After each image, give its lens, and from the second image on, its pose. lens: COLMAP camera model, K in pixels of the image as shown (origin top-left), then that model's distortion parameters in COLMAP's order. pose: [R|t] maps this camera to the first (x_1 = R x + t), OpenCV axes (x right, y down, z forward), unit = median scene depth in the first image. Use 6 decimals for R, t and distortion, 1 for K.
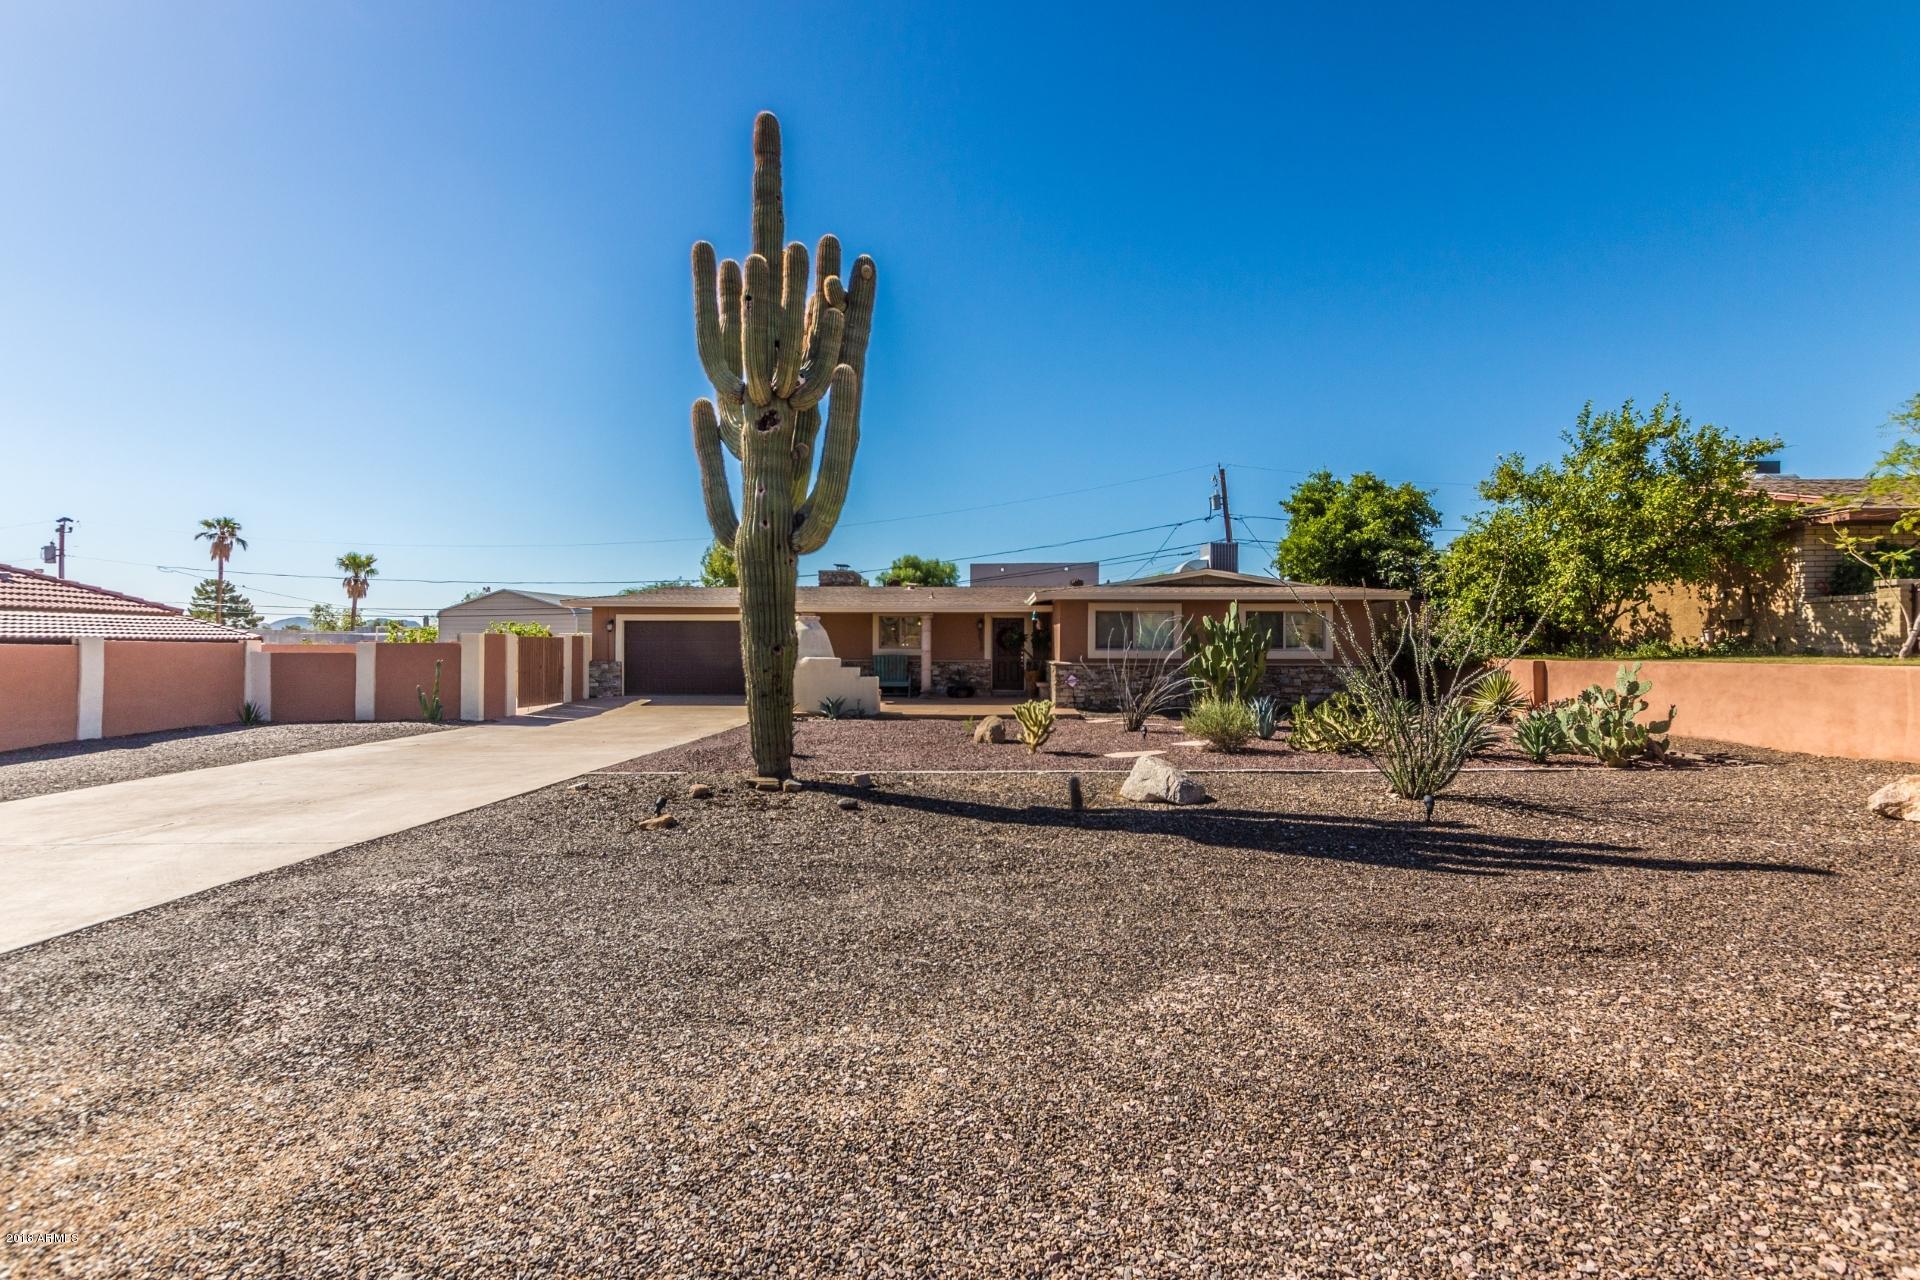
lens RADIAL K [[872.9, 0, 958.6], [0, 872.9, 645.3], [0, 0, 1]] dist [0.000097, -0.000124]
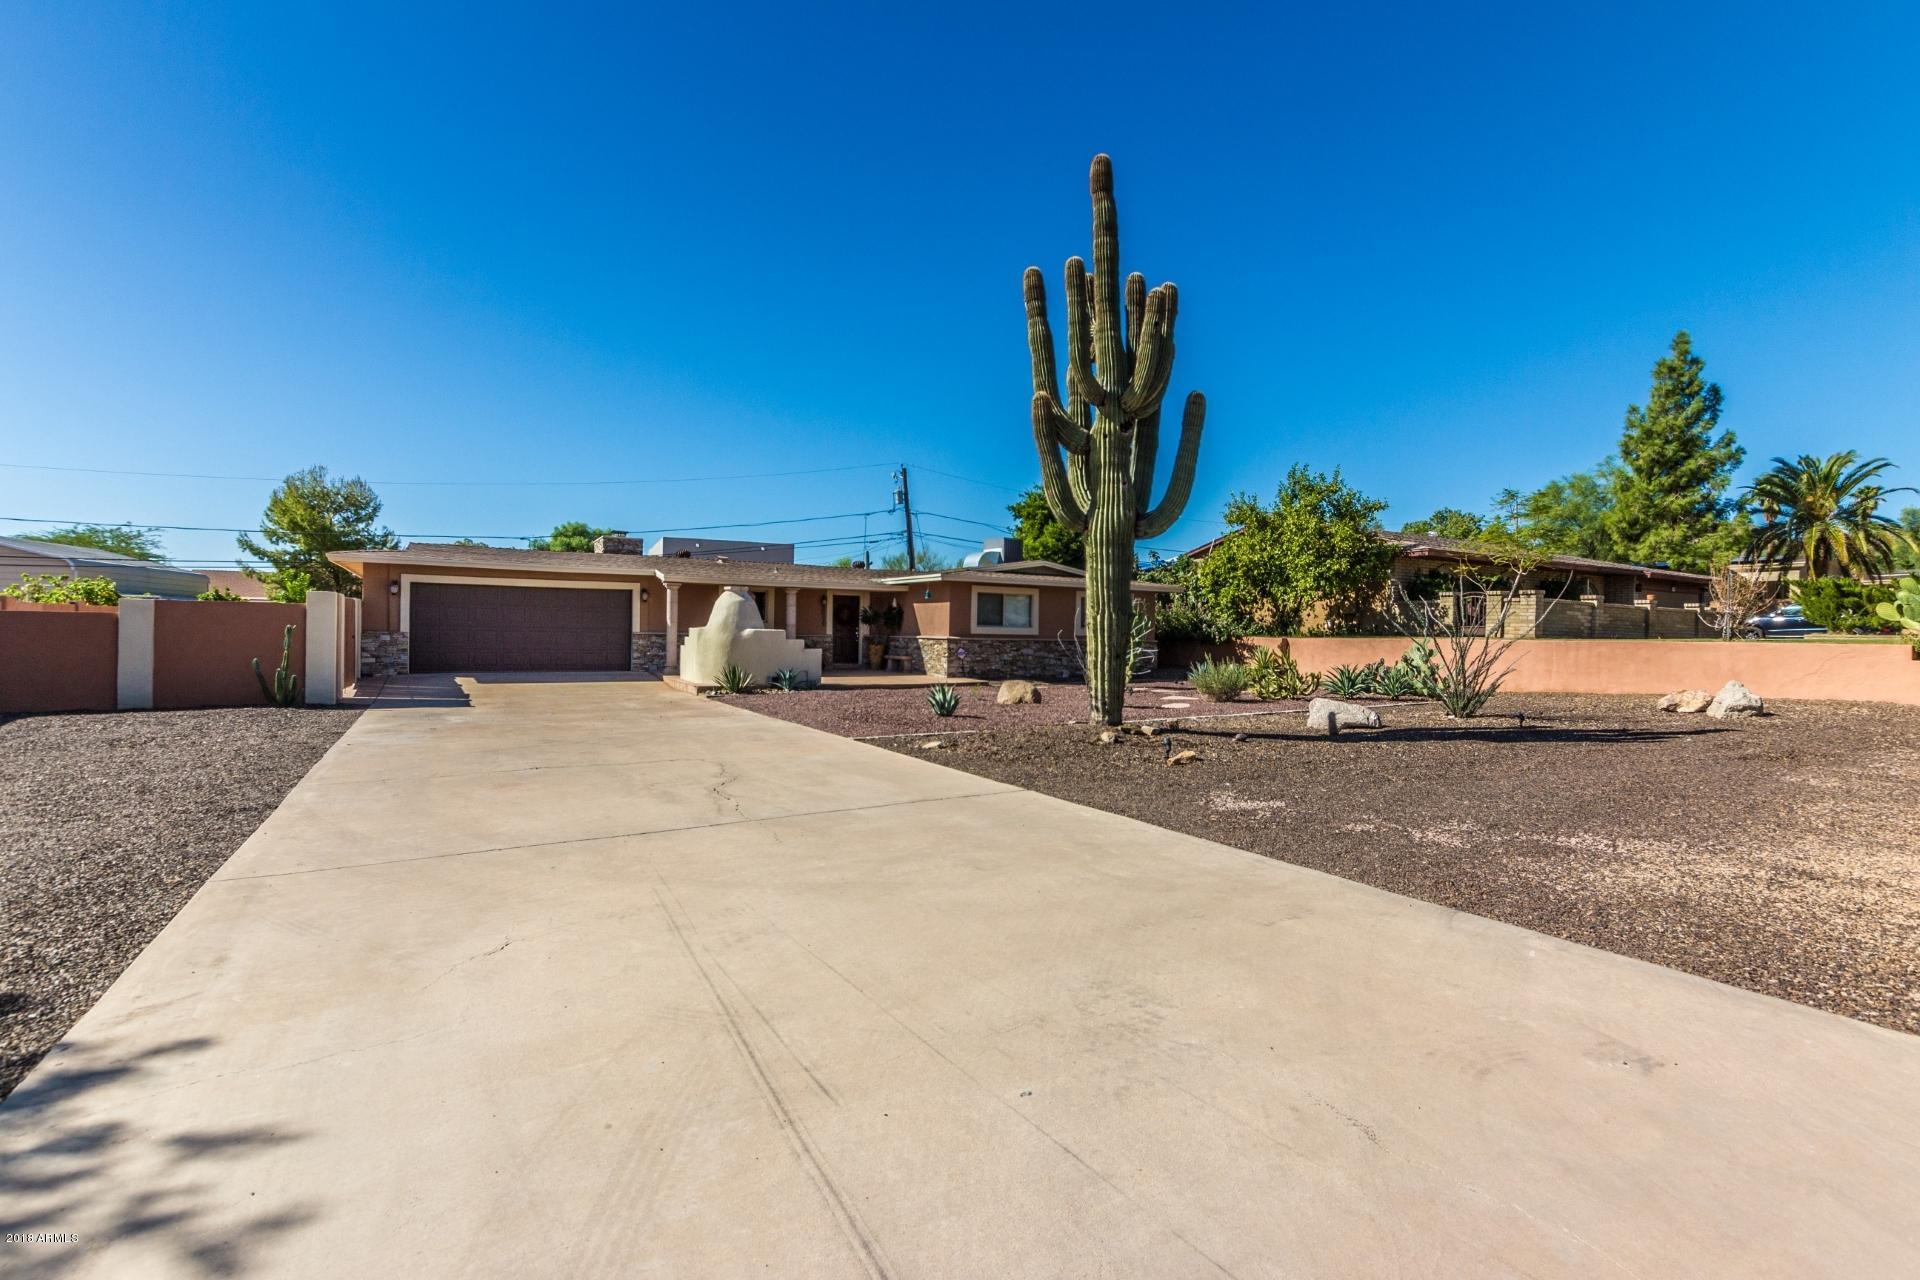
lens RADIAL K [[872.9, 0, 922.1], [0, 872.9, 641.1], [0, 0, 1]] dist [0.000097, -0.000124]
pose [[0.852516, 0.007883, 0.522641, -0.524057], [-0.015850, 0.999816, 0.010774, 0.014066], [-0.522460, -0.017469, 0.852485, 0.063701]]
